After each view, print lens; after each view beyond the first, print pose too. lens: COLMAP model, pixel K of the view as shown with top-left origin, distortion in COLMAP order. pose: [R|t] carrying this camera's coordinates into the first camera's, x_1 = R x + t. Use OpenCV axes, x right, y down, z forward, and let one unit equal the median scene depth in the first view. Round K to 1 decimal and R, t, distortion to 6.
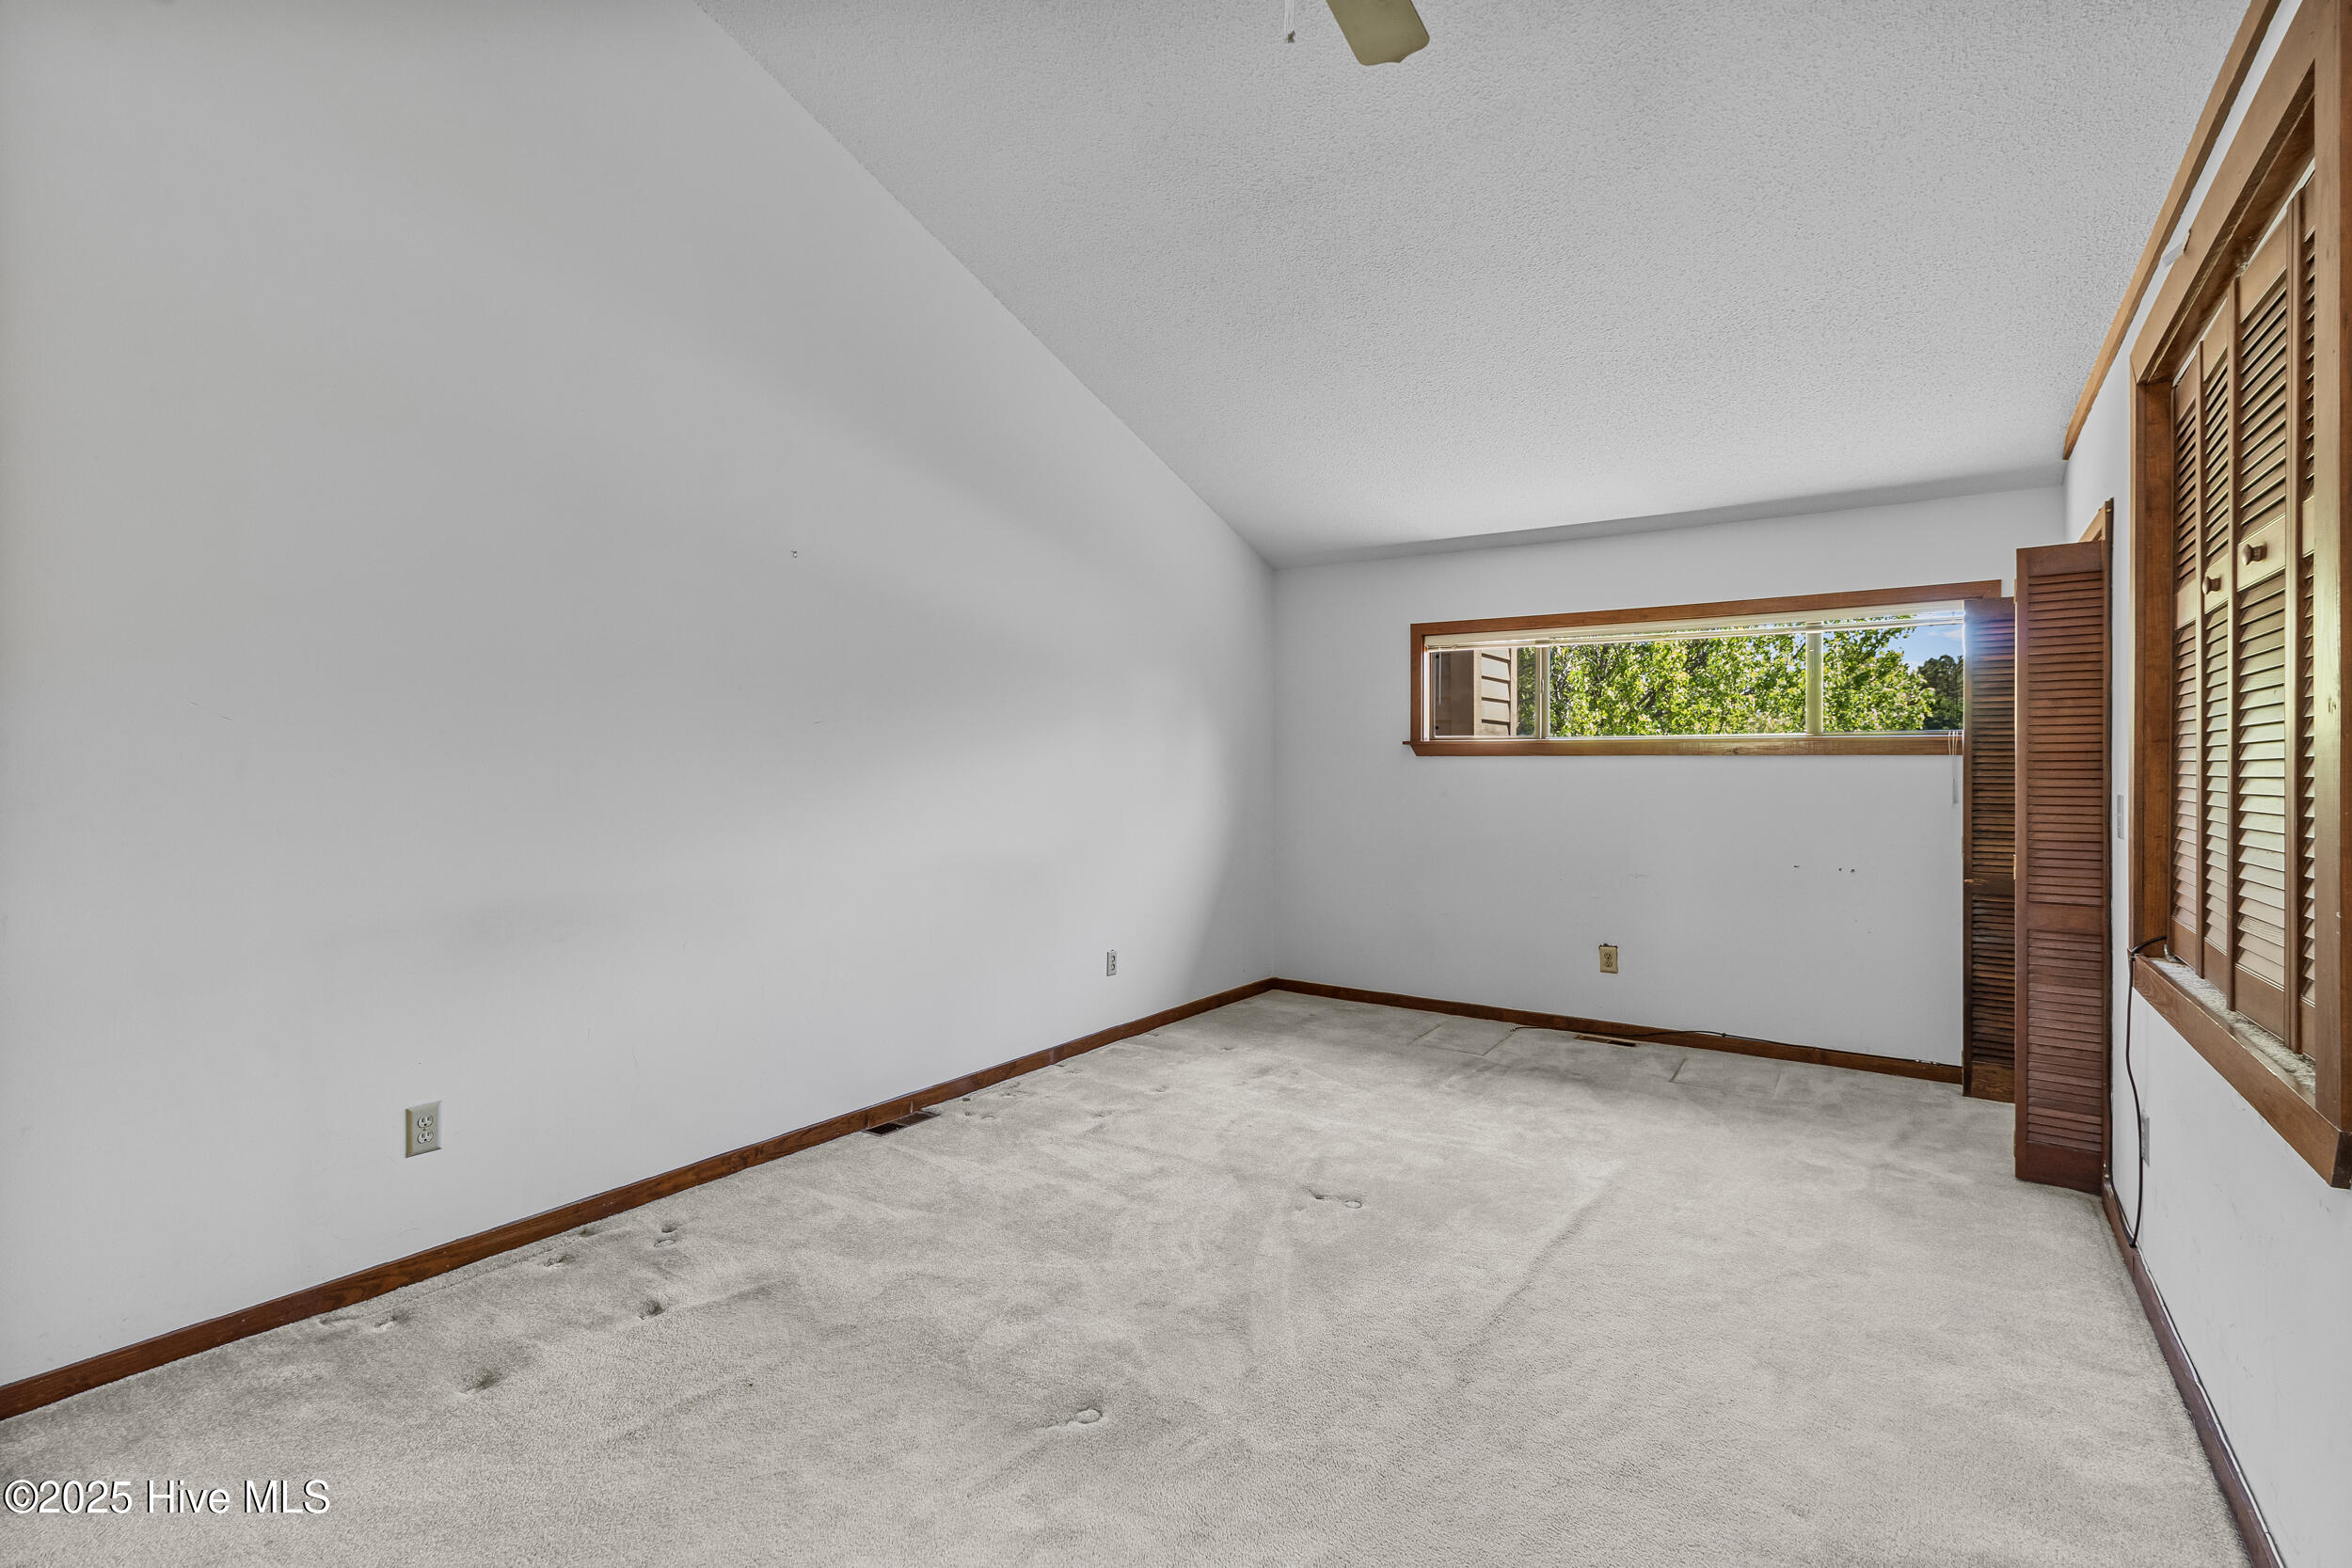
lens RADIAL K [[1084.6, 0, 1167.3], [0, 1084.6, 778.3], [0, 0, 1]] dist [-0.004549, 0.001666]
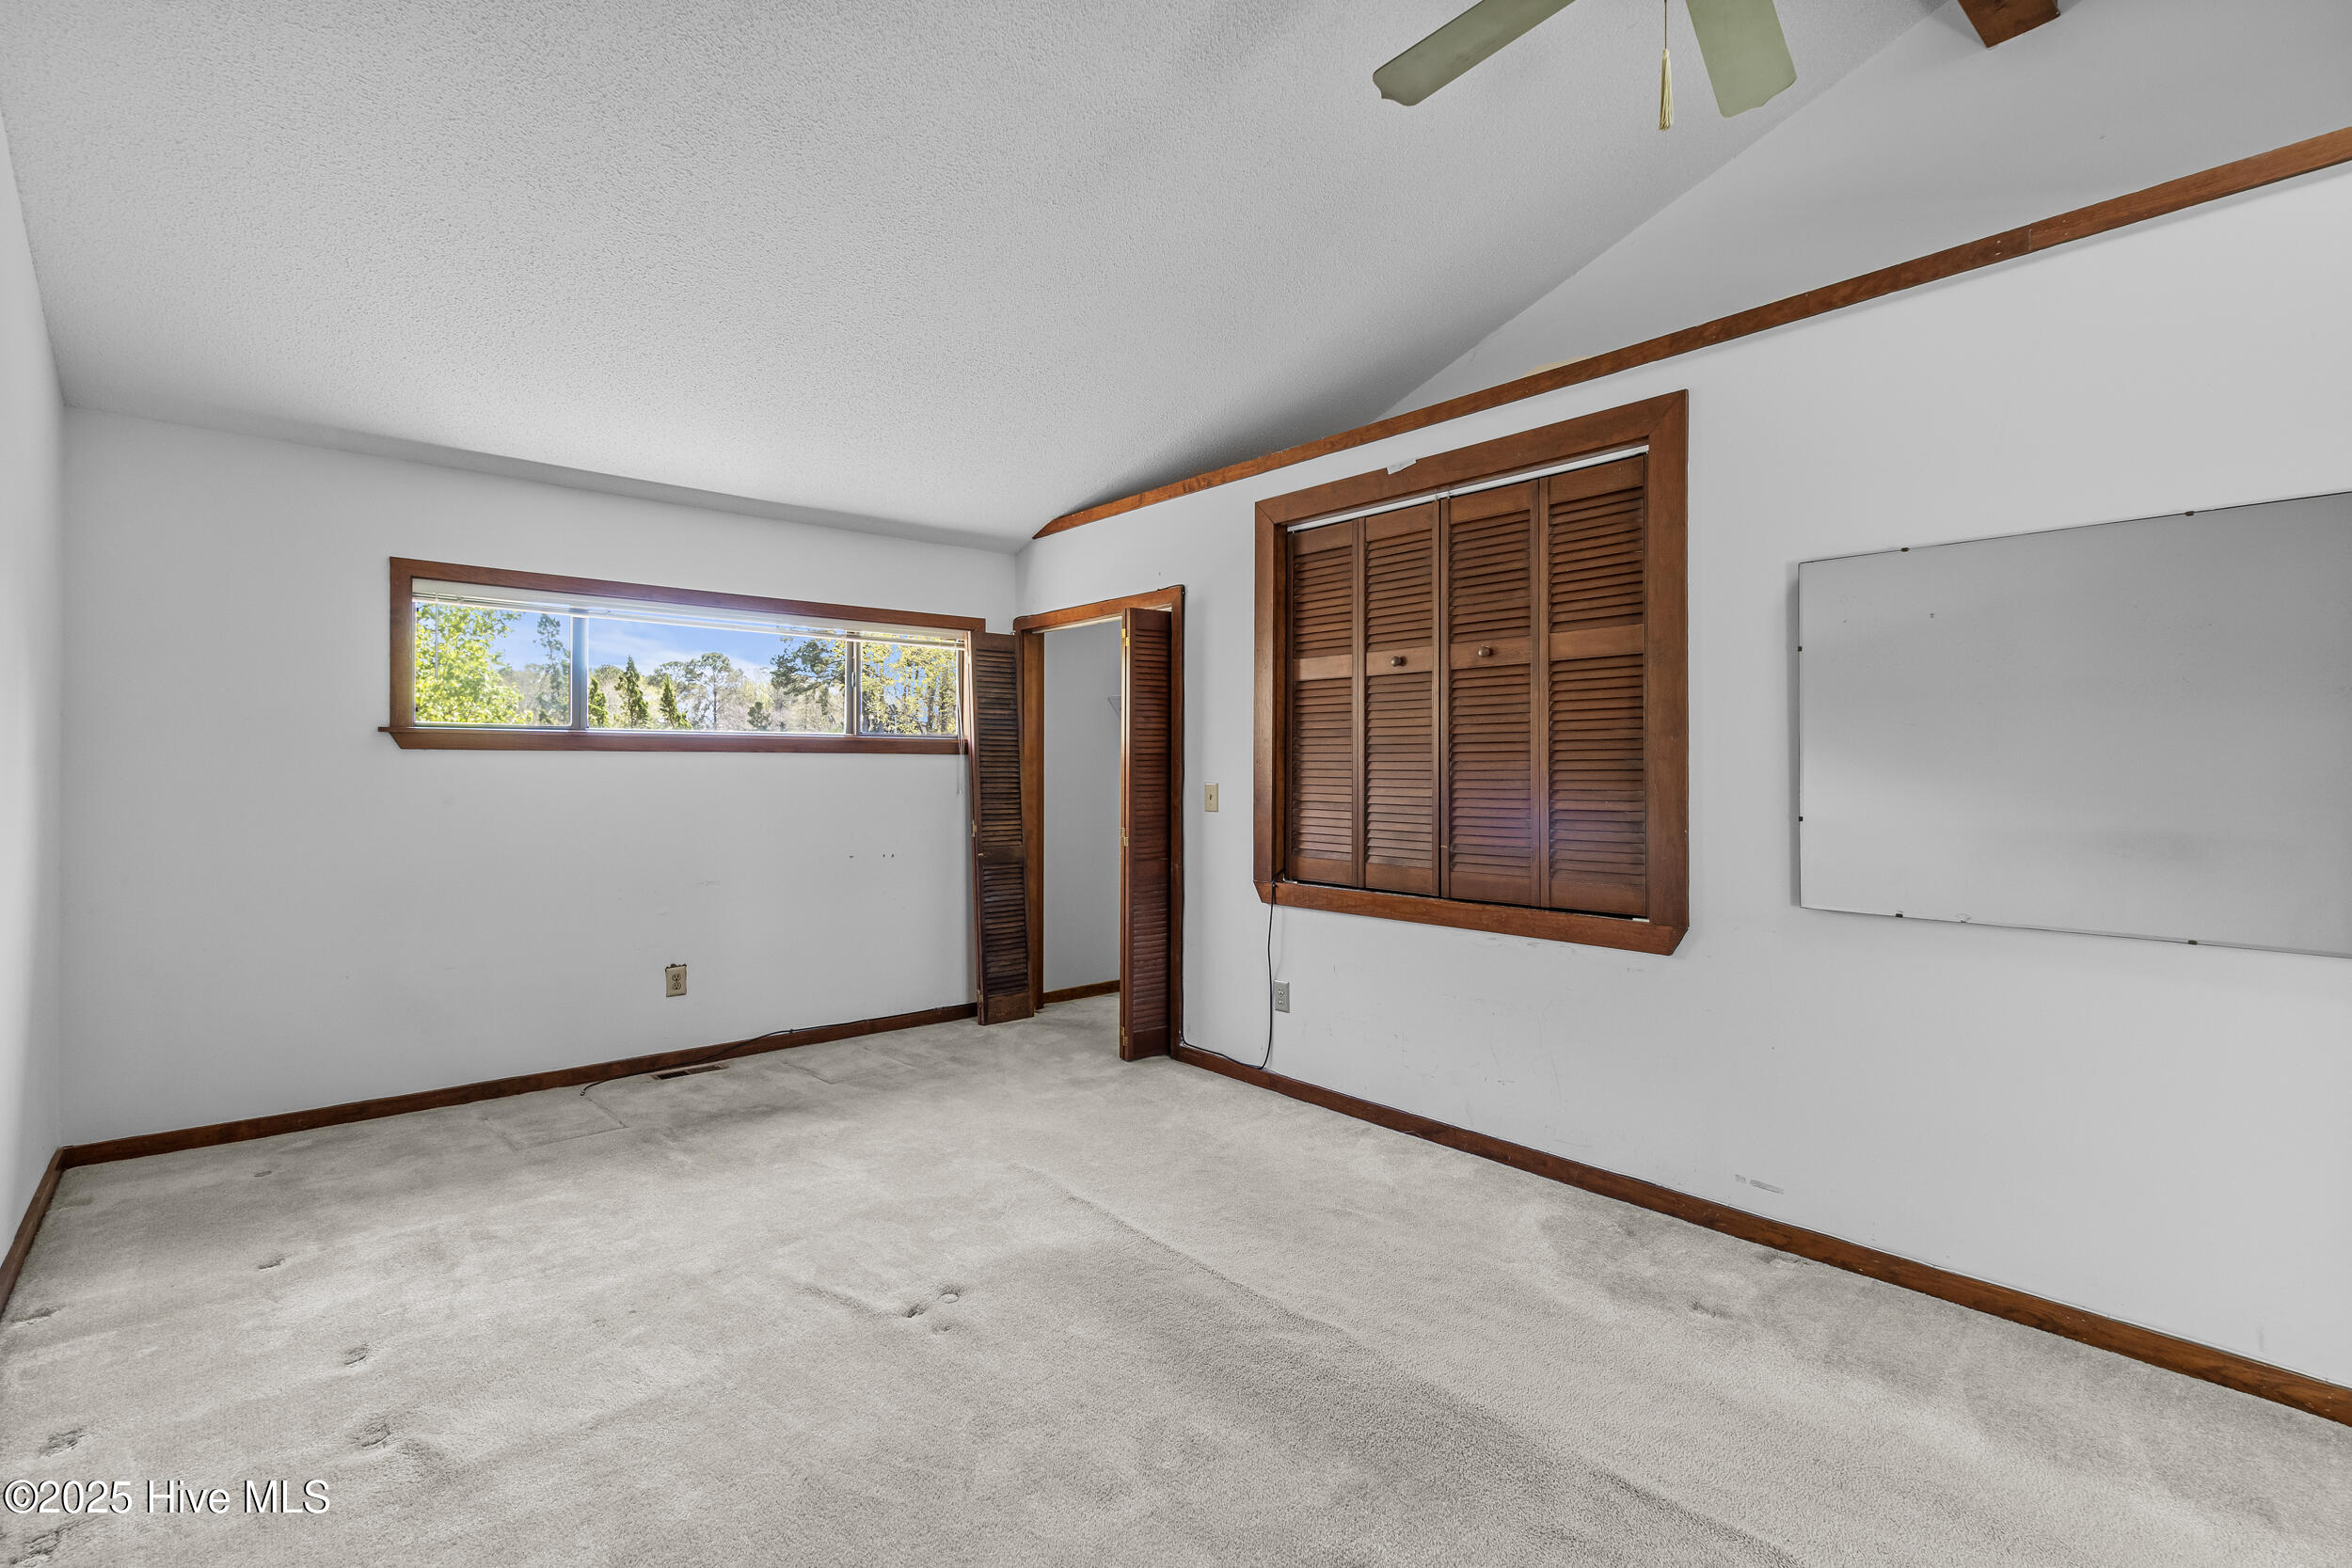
lens RADIAL K [[1084.6, 0, 1178.4], [0, 1084.6, 768.7], [0, 0, 1]] dist [-0.004549, 0.001666]
pose [[0.247436, -0.003752, 0.968897, -0.404644], [0.010587, 0.999943, 0.001169, -0.003979], [-0.968846, 0.009968, 0.247462, 0.439616]]
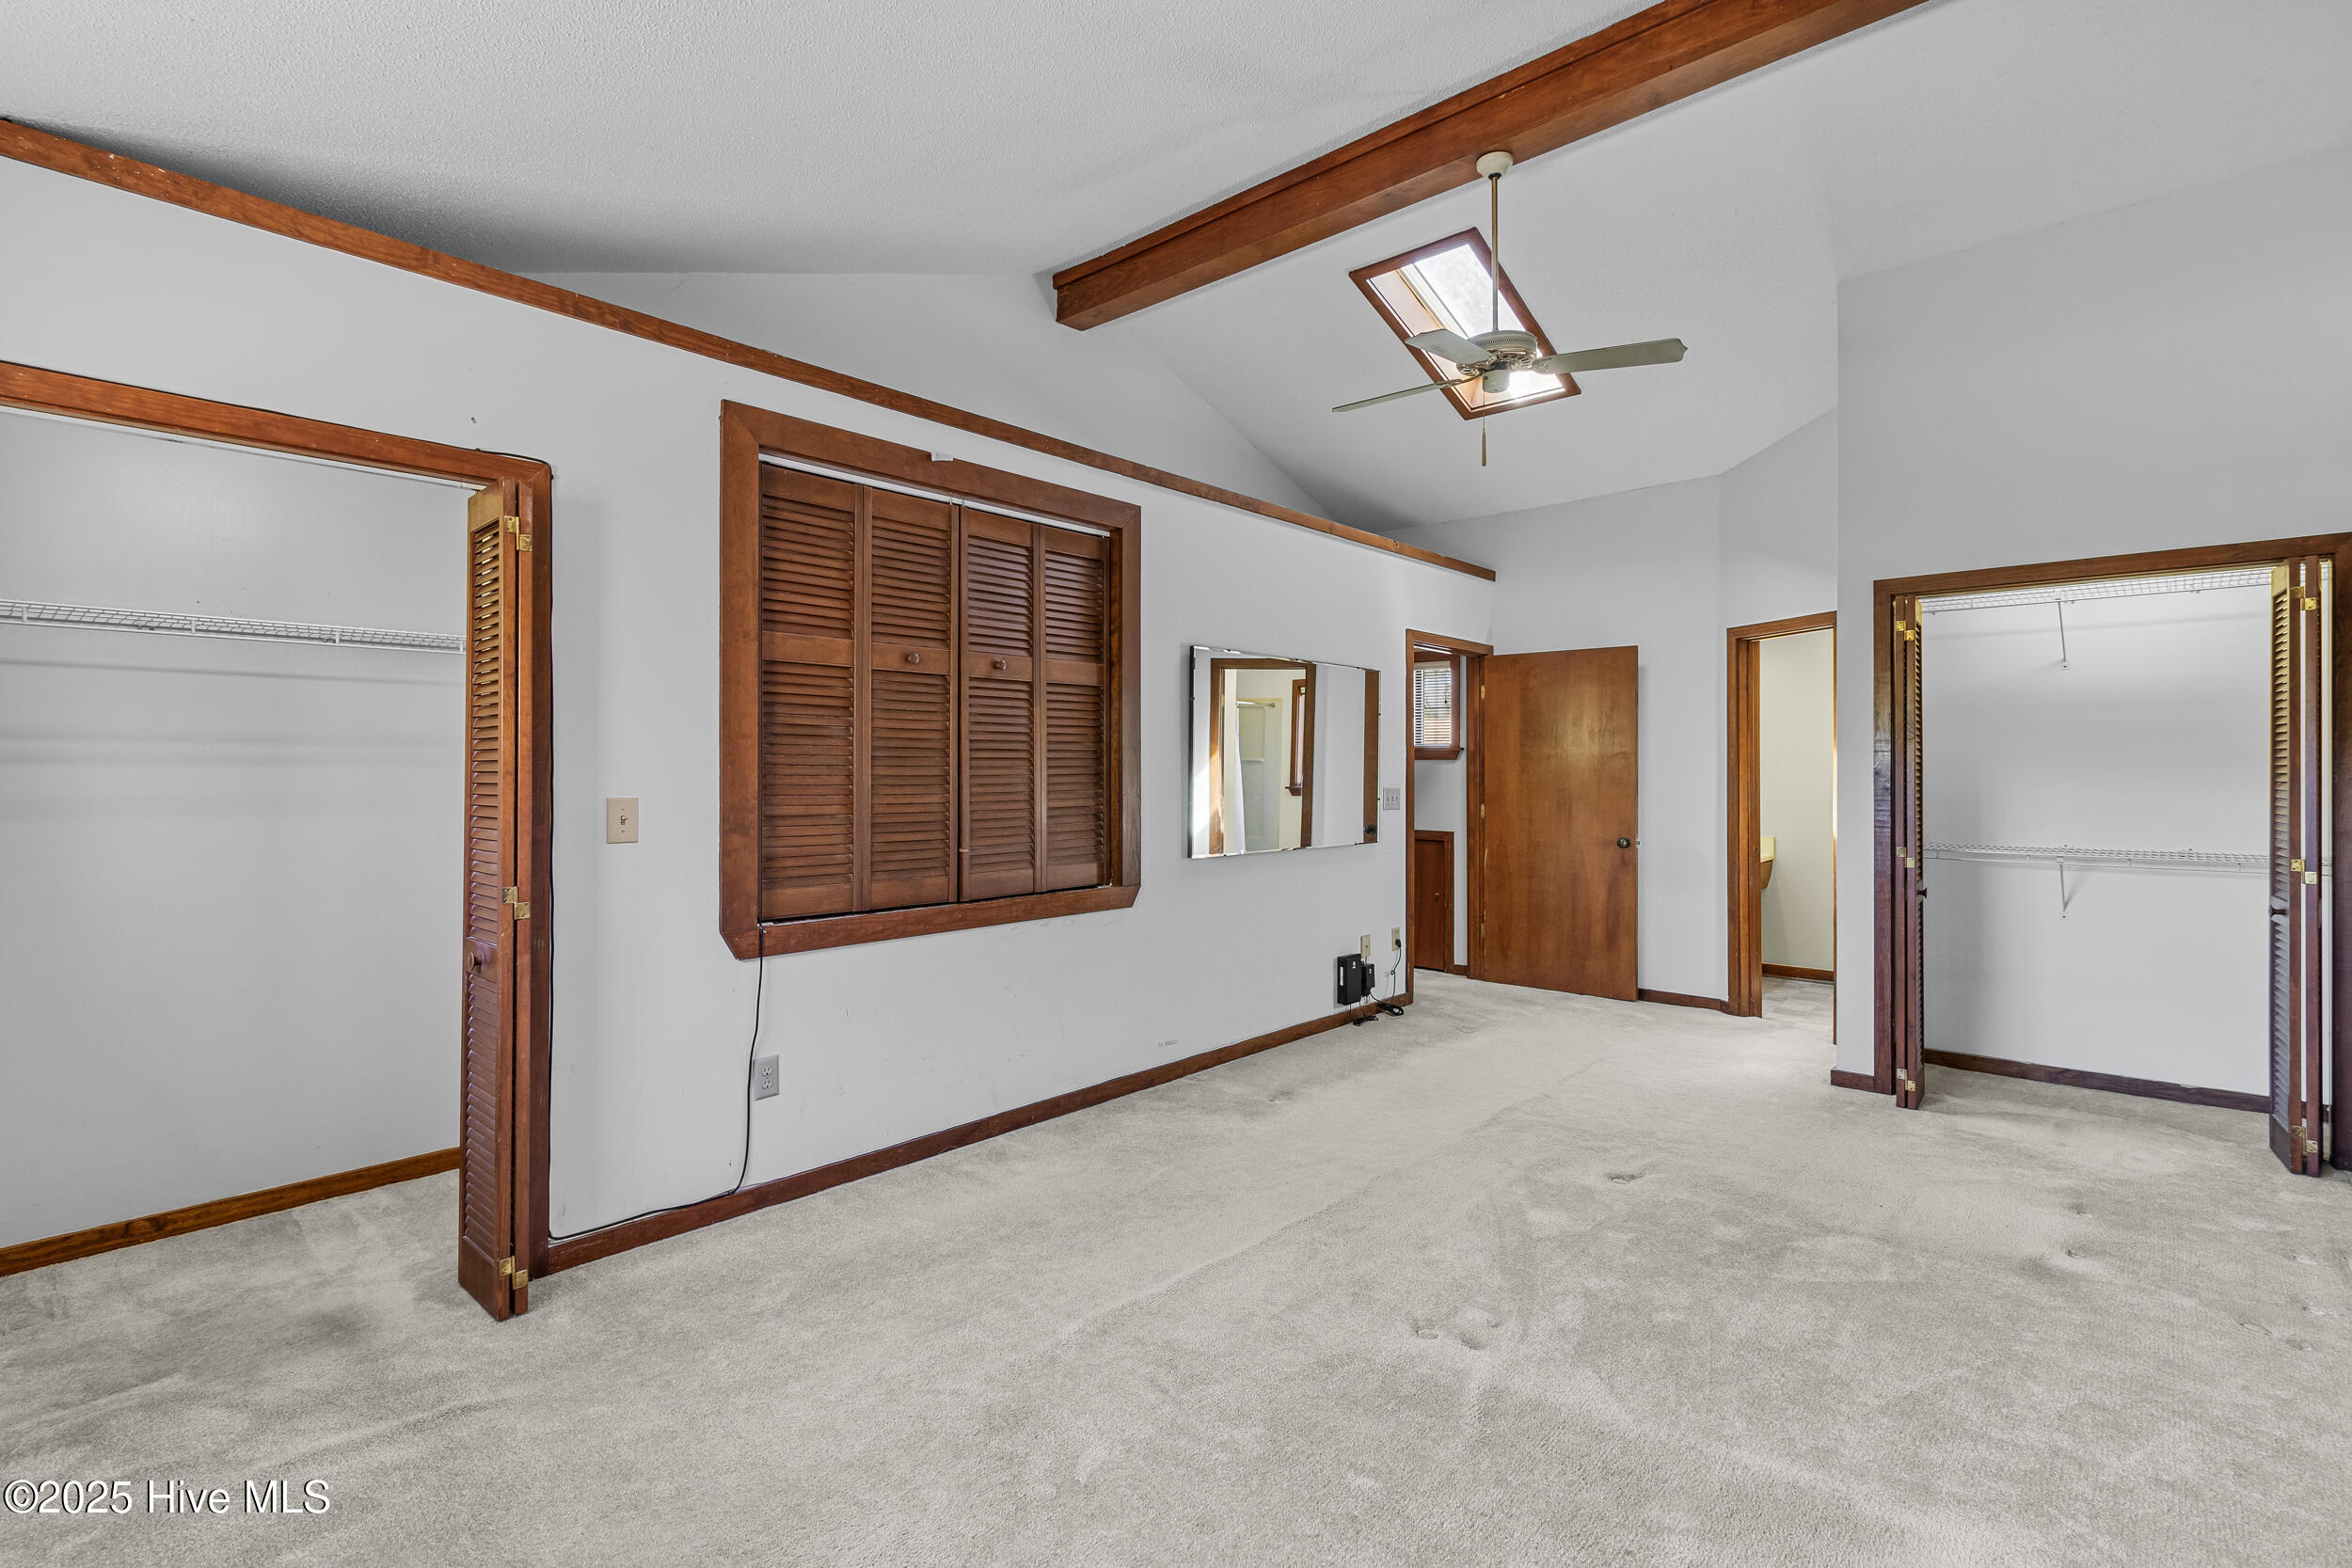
lens RADIAL K [[1084.6, 0, 1186.6], [0, 1084.6, 770.6], [0, 0, 1]] dist [-0.004549, 0.001666]
pose [[-0.992232, -0.007916, 0.124147, 0.167031], [-0.006312, 0.999891, 0.013314, -0.015581], [-0.124239, 0.012427, -0.992174, 1.247203]]
